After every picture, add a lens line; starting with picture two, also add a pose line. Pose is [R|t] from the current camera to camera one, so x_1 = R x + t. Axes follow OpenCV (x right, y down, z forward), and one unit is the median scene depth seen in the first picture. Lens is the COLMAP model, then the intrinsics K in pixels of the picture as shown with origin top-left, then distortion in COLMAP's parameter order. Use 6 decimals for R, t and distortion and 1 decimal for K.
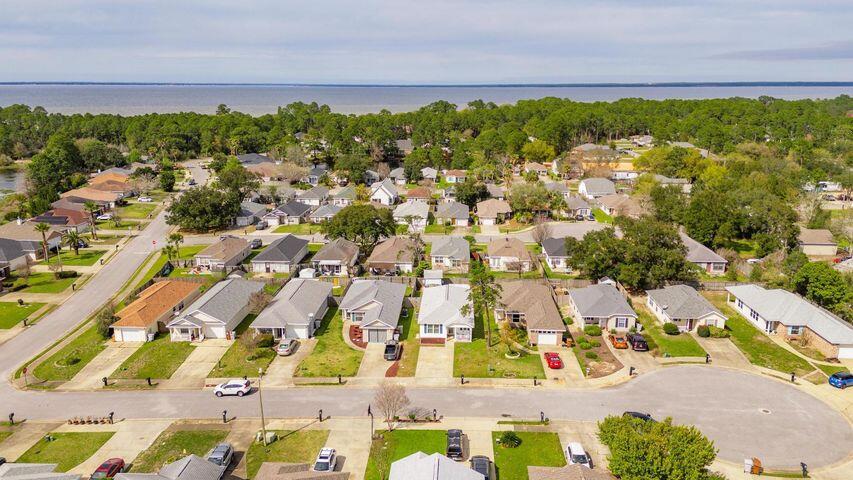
lens RADIAL K [[646.6, 0, 426.5], [0, 646.6, 240.0], [0, 0, 1]] dist [0.003386, 0.002716]
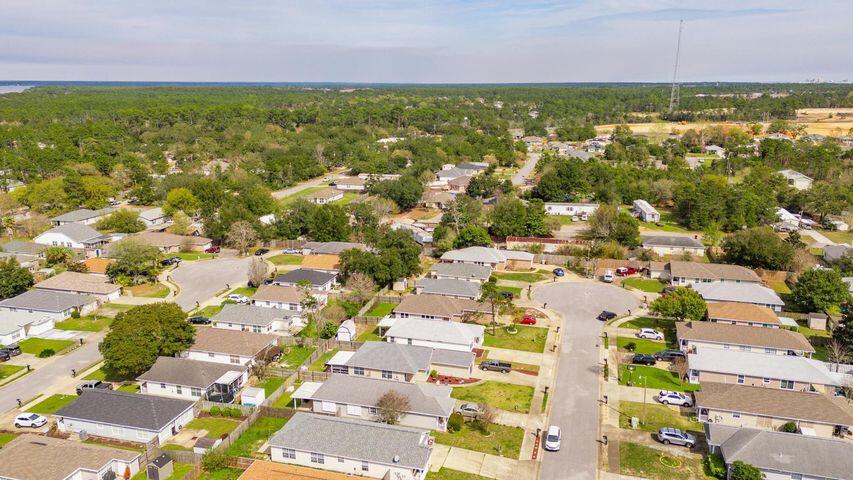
lens RADIAL K [[646.6, 0, 426.5], [0, 646.6, 240.0], [0, 0, 1]] dist [0.003386, 0.002716]
pose [[0.207478, -0.238521, 0.948715, -1.143368], [0.239117, 0.952765, 0.187246, -0.304289], [-0.948565, 0.188004, 0.254713, 0.760617]]
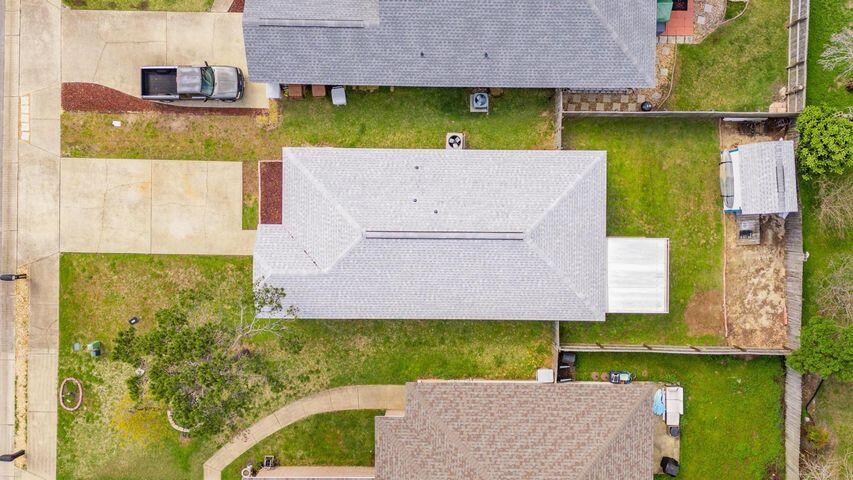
lens RADIAL K [[646.6, 0, 426.5], [0, 646.6, 240.0], [0, 0, 1]] dist [0.003386, 0.002716]
pose [[0.044610, 0.998872, 0.016261, 0.032644], [-0.246207, -0.004782, 0.969205, -0.211596], [0.968190, -0.047240, 0.245716, 1.017046]]
